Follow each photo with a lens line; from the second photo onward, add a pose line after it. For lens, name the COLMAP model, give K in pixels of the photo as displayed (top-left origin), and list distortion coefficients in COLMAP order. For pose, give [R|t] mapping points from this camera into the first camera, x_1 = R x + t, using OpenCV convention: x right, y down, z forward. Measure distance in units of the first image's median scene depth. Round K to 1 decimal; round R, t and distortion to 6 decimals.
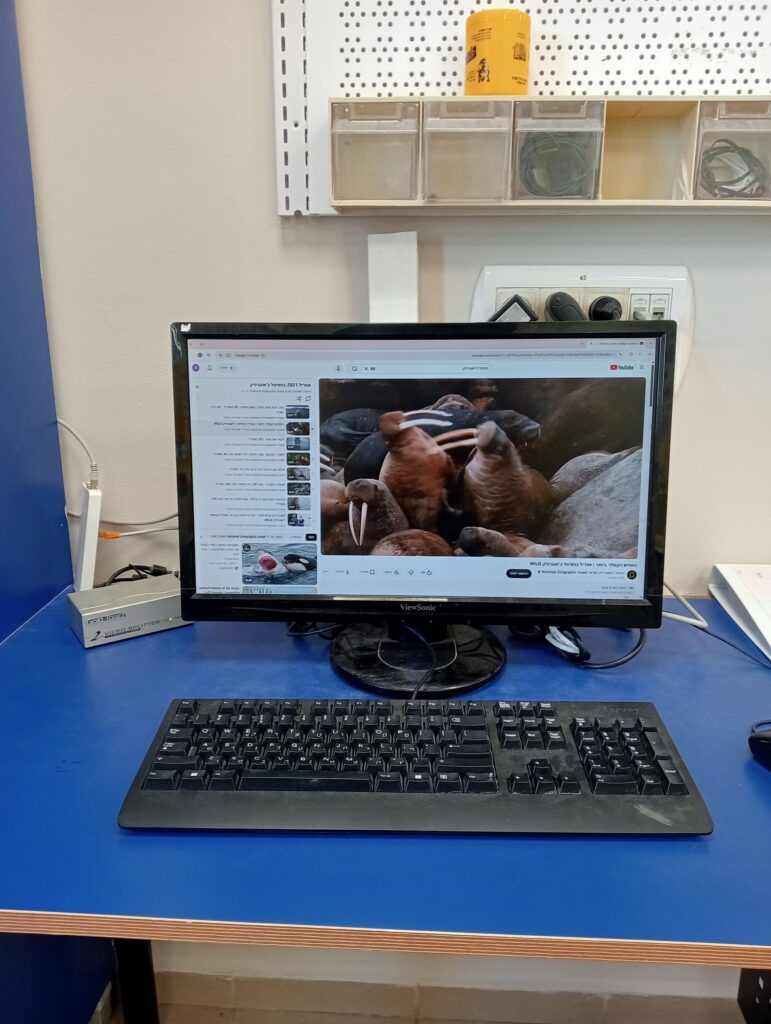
lens RADIAL K [[824.3, 0, 388.6], [0, 824.3, 510.4], [0, 0, 1]] dist [-0.039000, -0.008021]
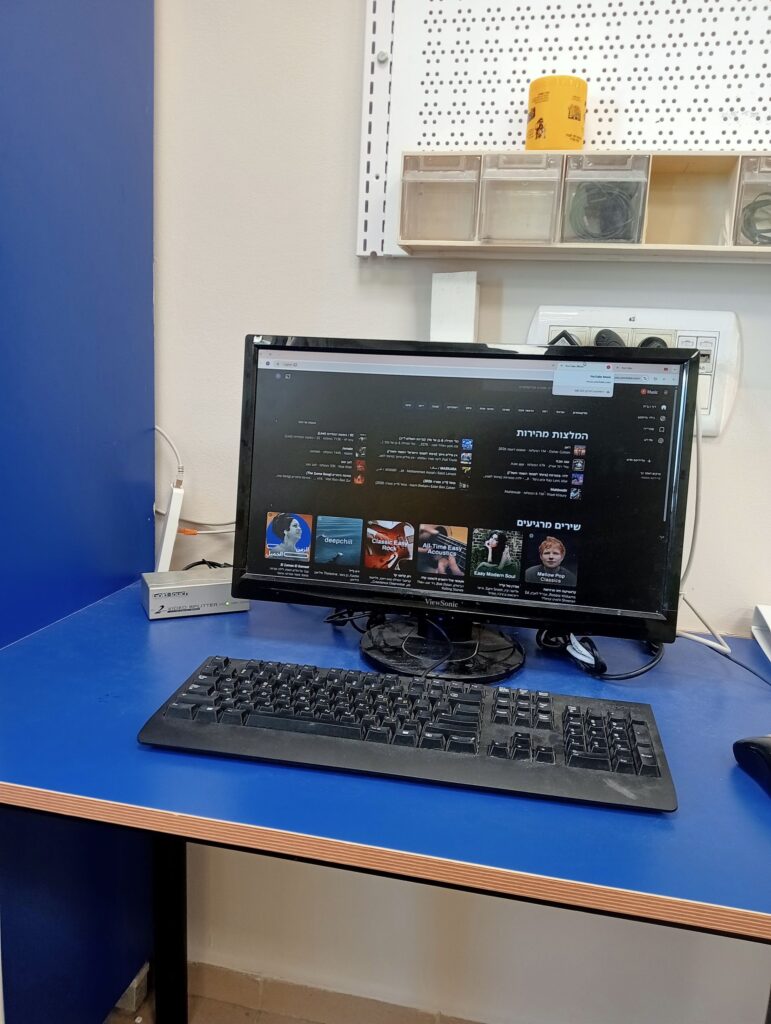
lens RADIAL K [[819.6, 0, 385.5], [0, 819.6, 512.0], [0, 0, 1]] dist [-0.002733, -0.073539]
pose [[0.985581, 0.071751, -0.153239, 0.112272], [-0.086289, 0.992158, -0.090427, 0.097333], [0.145549, 0.102346, 0.984043, -0.074202]]
